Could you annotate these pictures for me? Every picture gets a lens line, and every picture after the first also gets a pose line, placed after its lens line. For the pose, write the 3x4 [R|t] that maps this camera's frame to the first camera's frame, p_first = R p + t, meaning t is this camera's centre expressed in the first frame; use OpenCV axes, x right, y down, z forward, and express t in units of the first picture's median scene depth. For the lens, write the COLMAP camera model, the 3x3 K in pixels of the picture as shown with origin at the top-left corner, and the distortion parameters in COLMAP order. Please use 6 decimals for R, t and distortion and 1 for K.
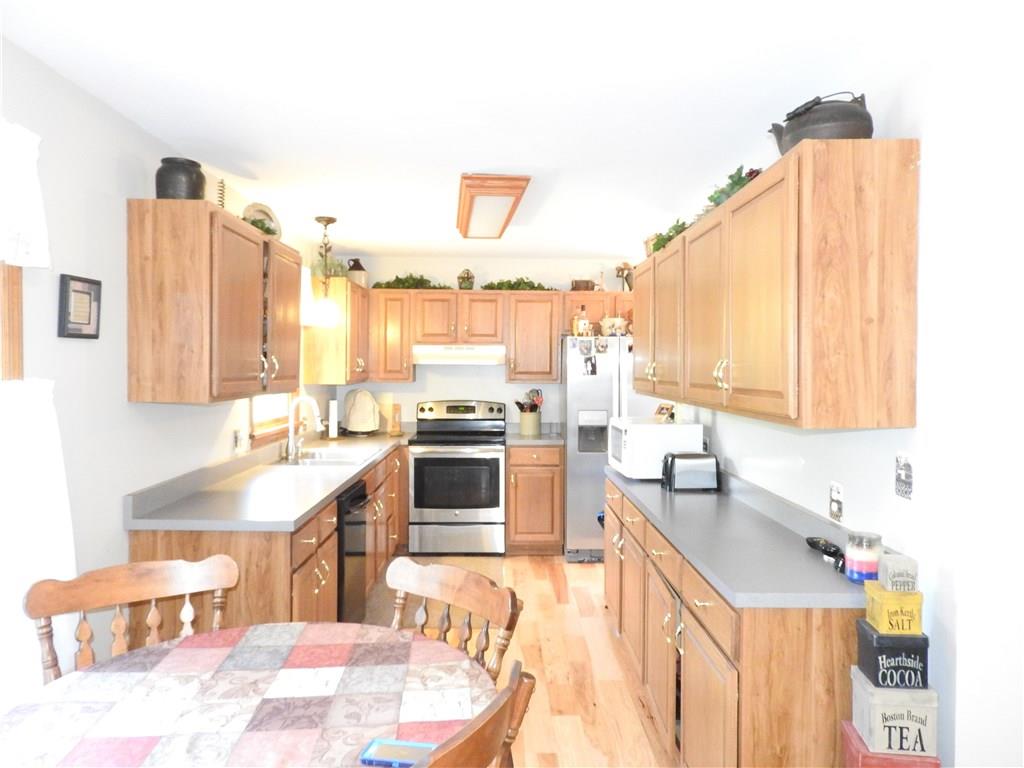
lens RADIAL K [[728.6, 0, 511.5], [0, 728.6, 379.5], [0, 0, 1]] dist [0.017272, -0.008276]
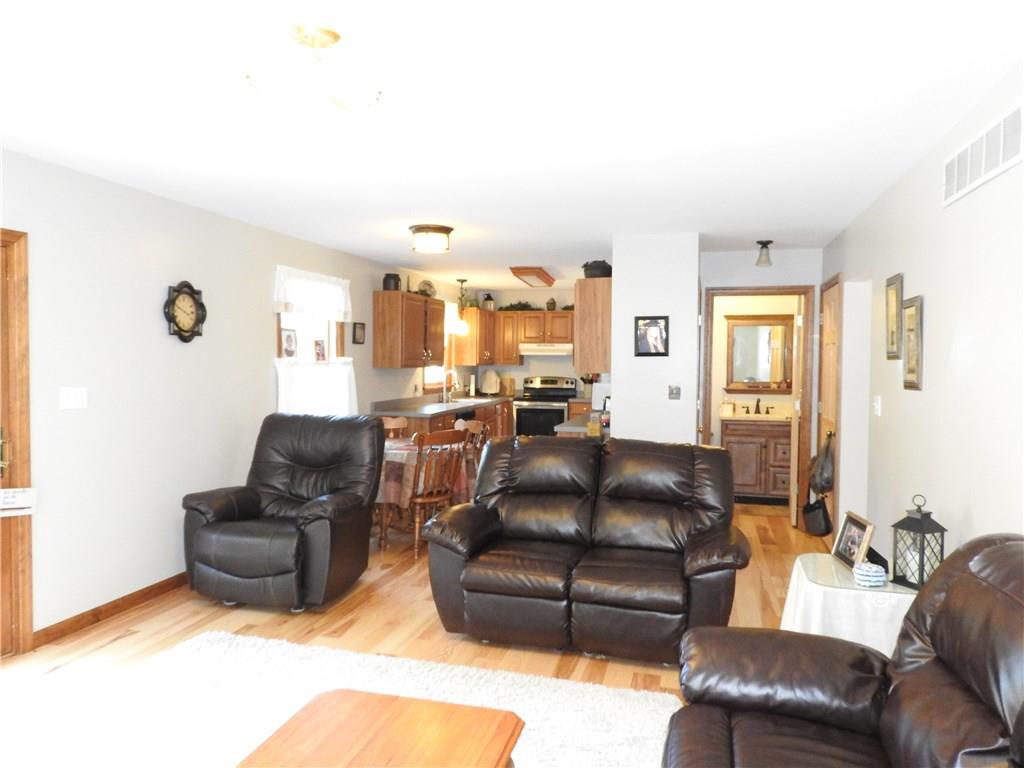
lens RADIAL K [[728.6, 0, 507.9], [0, 728.6, 382.5], [0, 0, 1]] dist [0.017272, -0.008276]
pose [[0.960292, 0.012337, -0.278724, 0.331138], [-0.009110, 0.999876, 0.012871, 0.023011], [0.278848, -0.009820, 0.960285, -0.679525]]
